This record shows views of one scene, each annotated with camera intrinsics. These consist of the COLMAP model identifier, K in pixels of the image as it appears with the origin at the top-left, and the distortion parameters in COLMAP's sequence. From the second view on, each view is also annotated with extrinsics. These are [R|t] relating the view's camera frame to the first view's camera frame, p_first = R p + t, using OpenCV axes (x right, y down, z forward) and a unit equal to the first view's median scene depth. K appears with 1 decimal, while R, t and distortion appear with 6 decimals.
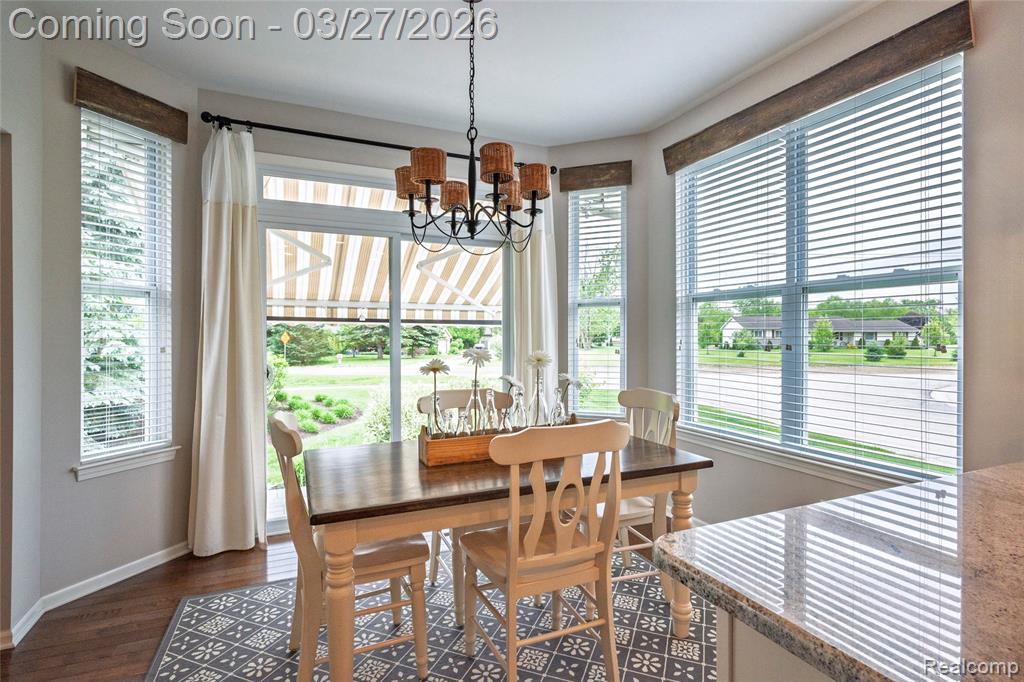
lens RADIAL K [[506.7, 0, 516.3], [0, 506.7, 340.0], [0, 0, 1]] dist [-0.004094, -0.000293]
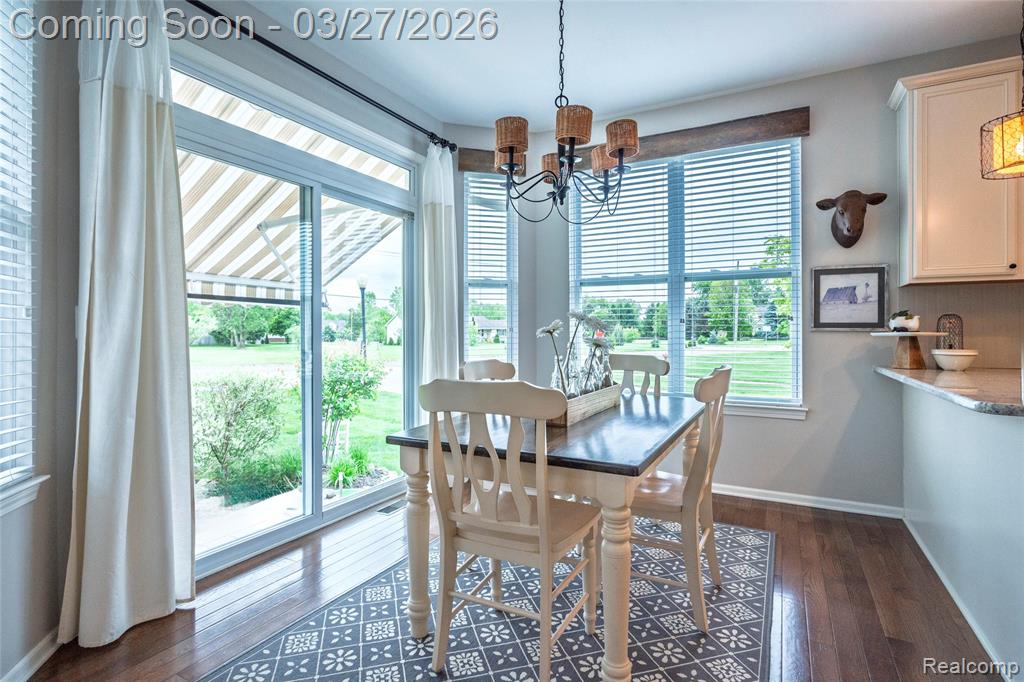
lens RADIAL K [[507.9, 0, 517.0], [0, 507.9, 330.8], [0, 0, 1]] dist [-0.003219, 0.000695]
pose [[0.792223, 0.001931, 0.610228, -0.497657], [0.005841, 0.999925, -0.010748, 0.041695], [-0.610203, 0.012079, 0.792153, 0.154984]]
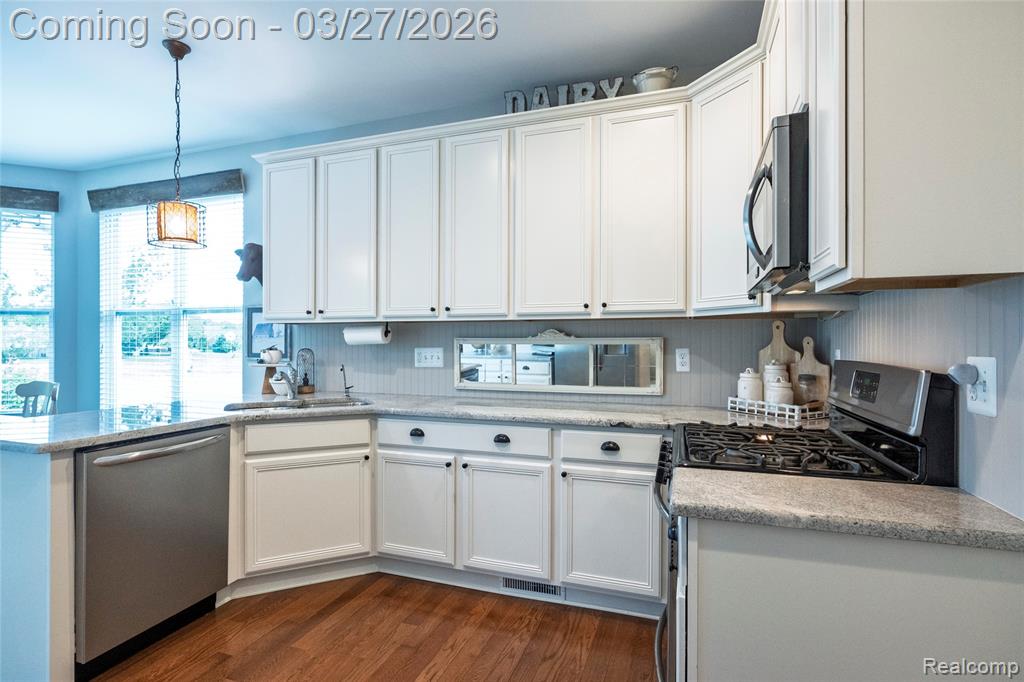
lens RADIAL K [[507.0, 0, 512.1], [0, 507.0, 345.6], [0, 0, 1]] dist [-0.002930, 0.001433]
pose [[0.693657, 0.000622, 0.720305, 0.120399], [0.002651, 0.999991, -0.003416, 0.008902], [-0.720300, 0.004279, 0.693649, -0.617535]]
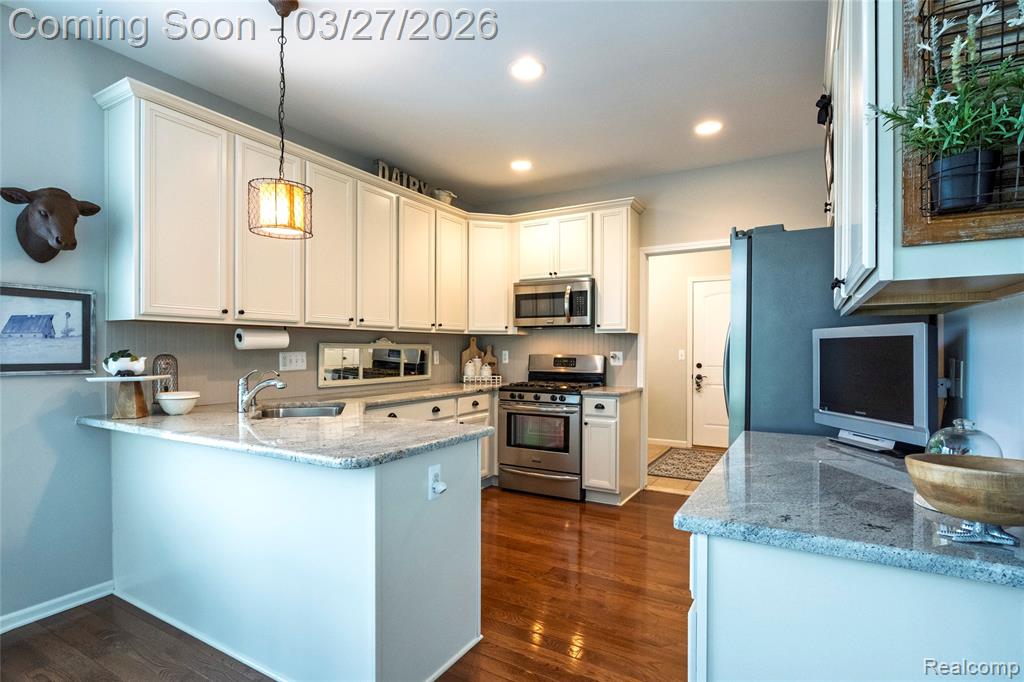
lens RADIAL K [[506.1, 0, 509.4], [0, 506.1, 352.7], [0, 0, 1]] dist [-0.001345, -0.000364]
pose [[-0.569707, -0.006600, 0.821821, -0.377697], [0.005457, 0.999915, 0.011813, 0.001274], [-0.821830, 0.011215, -0.569623, 0.387581]]
